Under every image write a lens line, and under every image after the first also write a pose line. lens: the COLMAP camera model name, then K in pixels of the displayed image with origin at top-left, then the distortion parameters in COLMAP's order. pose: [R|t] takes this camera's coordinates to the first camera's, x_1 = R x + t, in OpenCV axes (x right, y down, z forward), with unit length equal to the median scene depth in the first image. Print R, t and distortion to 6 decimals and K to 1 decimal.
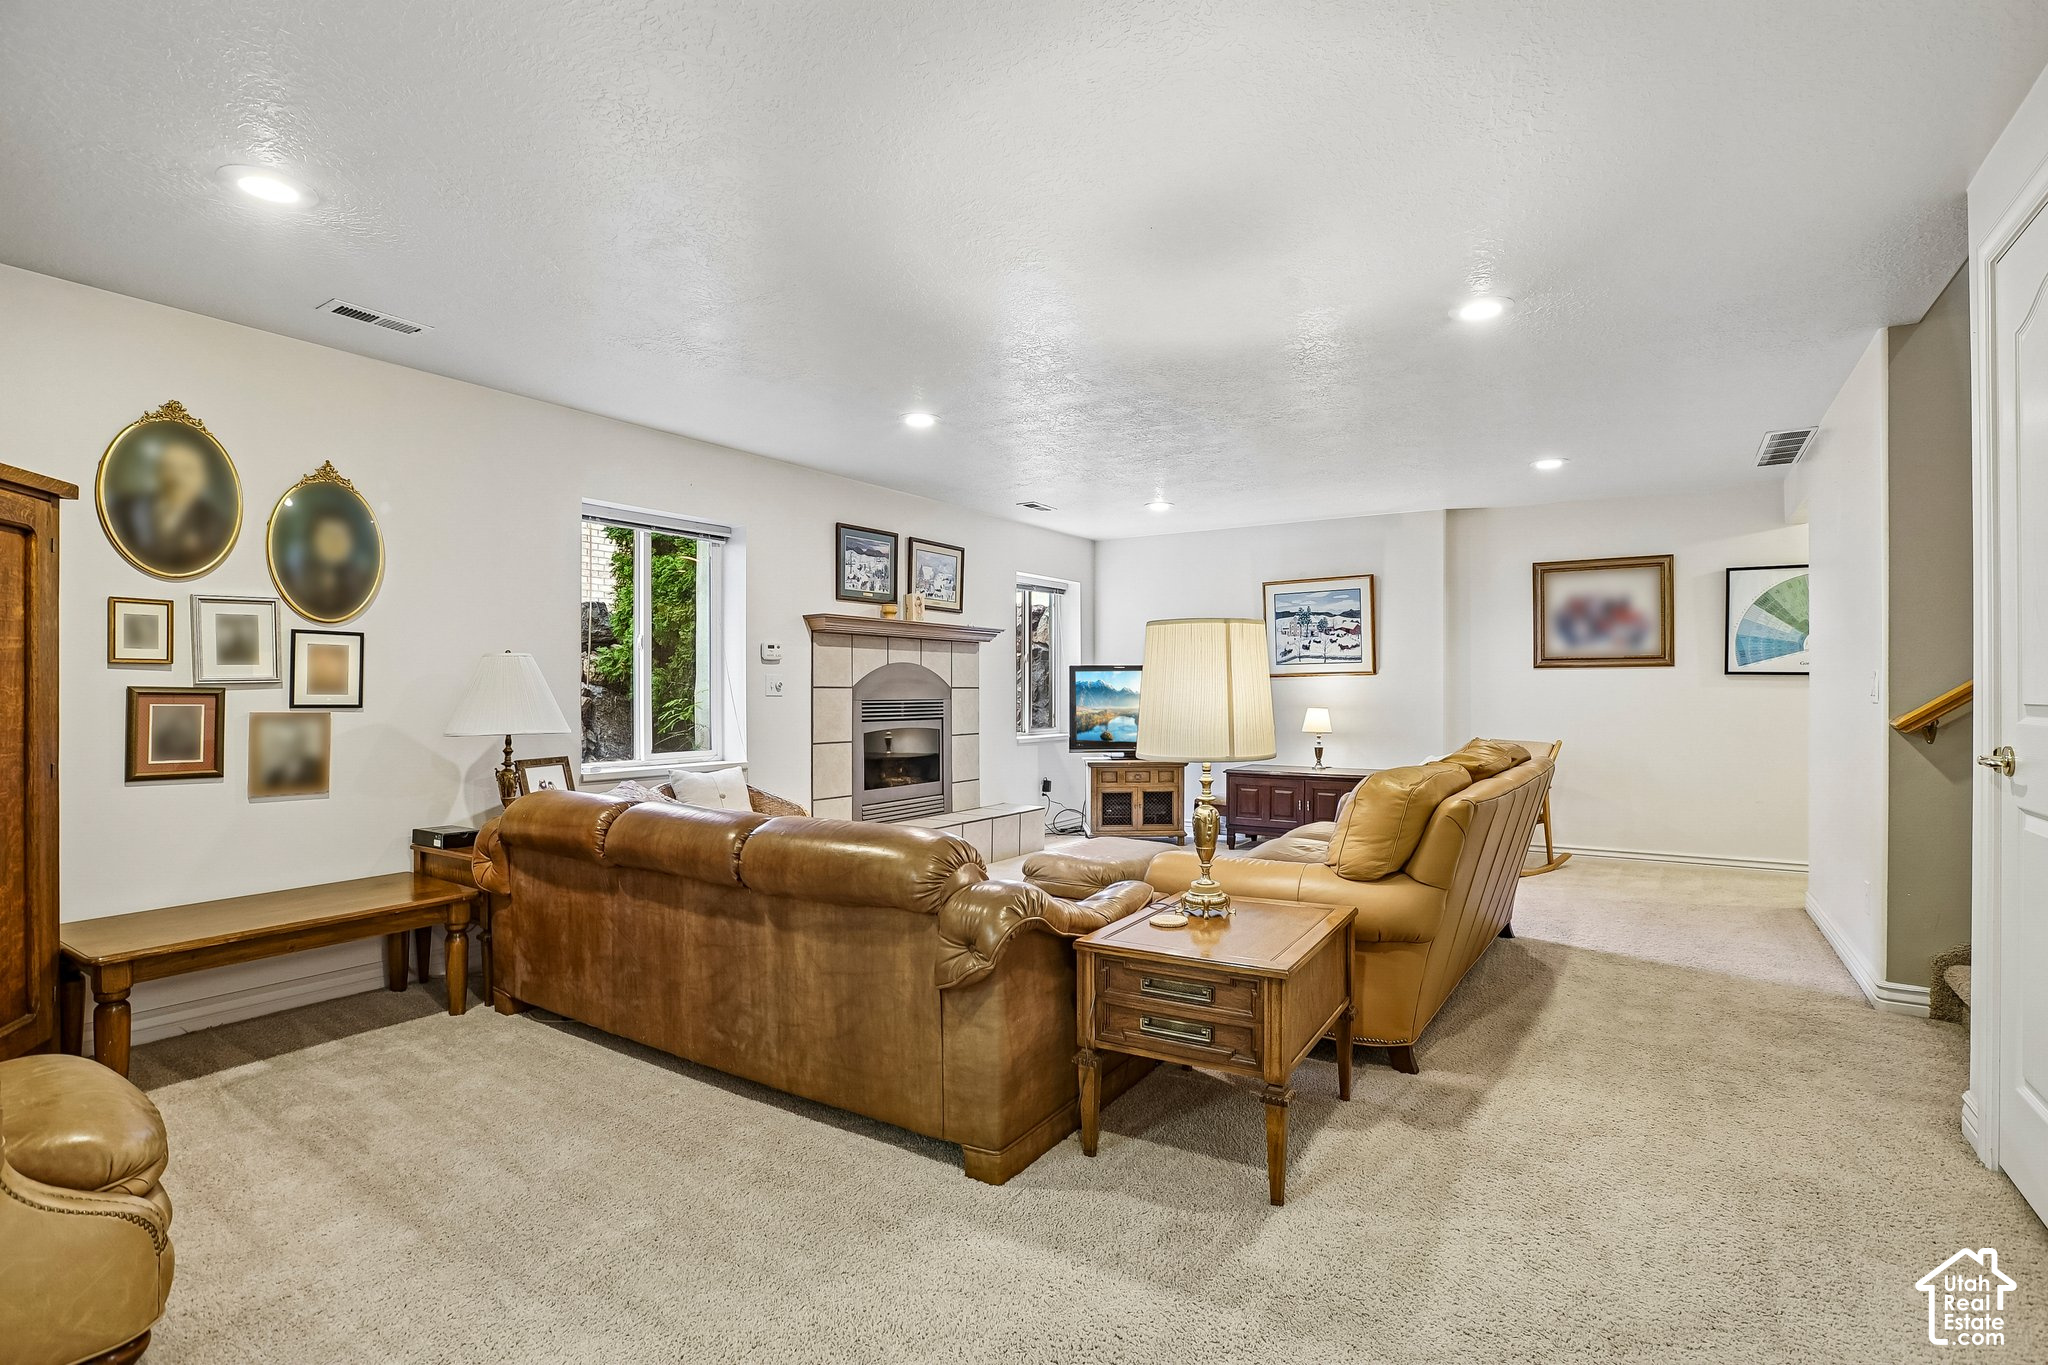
lens RADIAL K [[981.6, 0, 1030.3], [0, 981.6, 691.3], [0, 0, 1]] dist [-0.048104, 0.023220]
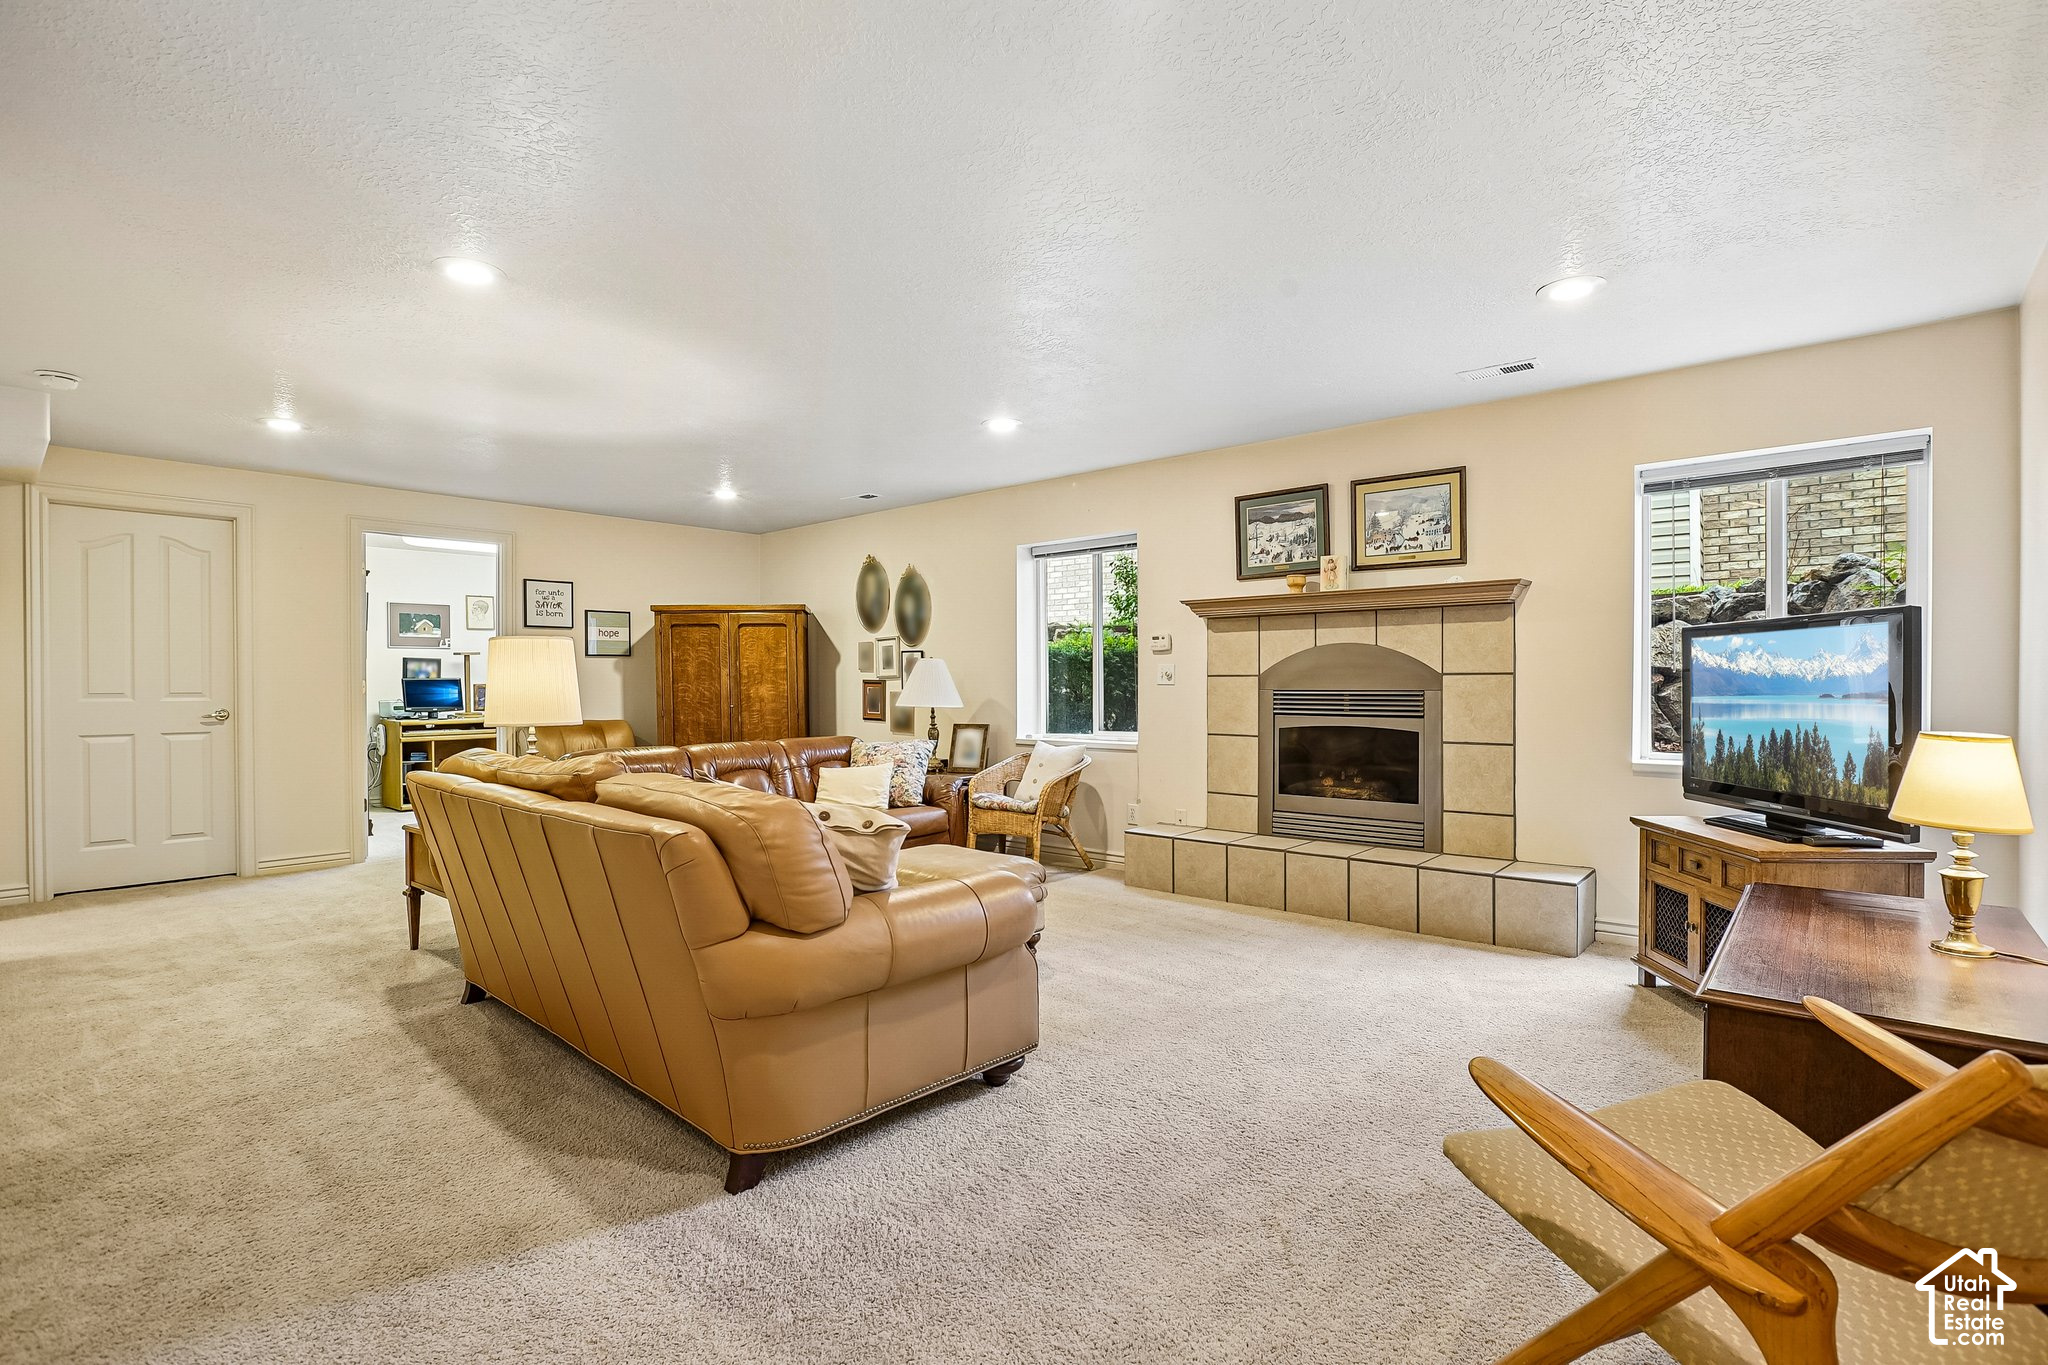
lens RADIAL K [[965.5, 0, 1030.7], [0, 965.5, 686.5], [0, 0, 1]] dist [-0.051262, 0.022393]
pose [[-0.137596, 0.004453, -0.990478, 0.711487], [0.003041, 0.999987, 0.004073, 0.001819], [0.990484, -0.002452, -0.137608, 0.909488]]
